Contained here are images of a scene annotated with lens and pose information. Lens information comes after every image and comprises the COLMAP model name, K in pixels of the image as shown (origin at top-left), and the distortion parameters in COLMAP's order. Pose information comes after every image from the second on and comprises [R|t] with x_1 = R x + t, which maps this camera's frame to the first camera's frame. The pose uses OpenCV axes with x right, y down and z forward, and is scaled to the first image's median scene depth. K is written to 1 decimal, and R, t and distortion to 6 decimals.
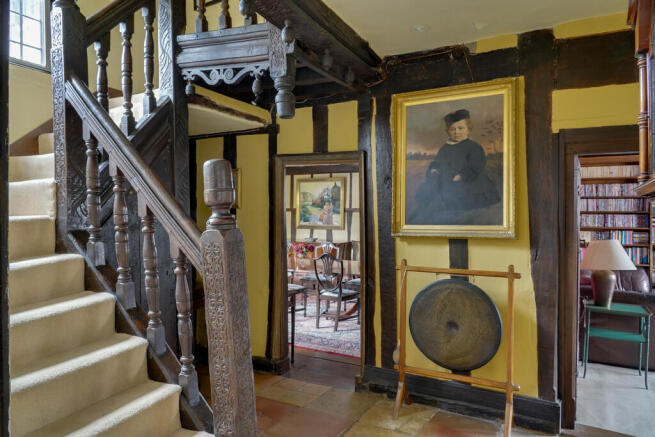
lens RADIAL K [[453.4, 0, 328.6], [0, 453.4, 214.2], [0, 0, 1]] dist [-0.005673, 0.001807]
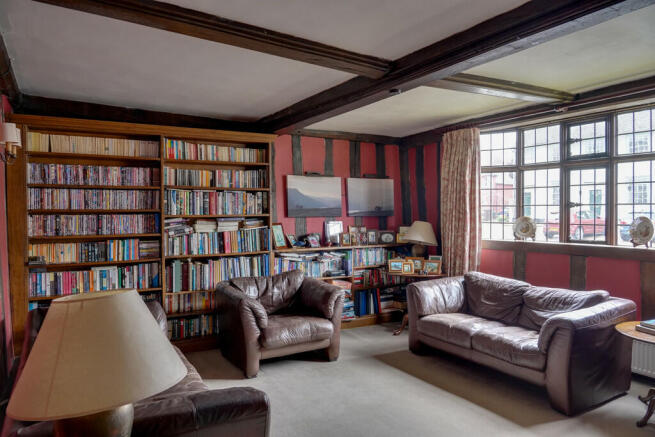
lens RADIAL K [[453.4, 0, 329.6], [0, 453.4, 213.6], [0, 0, 1]] dist [-0.005673, 0.001807]
pose [[0.528589, -0.012073, 0.848792, 0.254716], [0.007193, 0.999927, 0.009743, -0.005058], [-0.848847, 0.000956, 0.528637, 0.407700]]
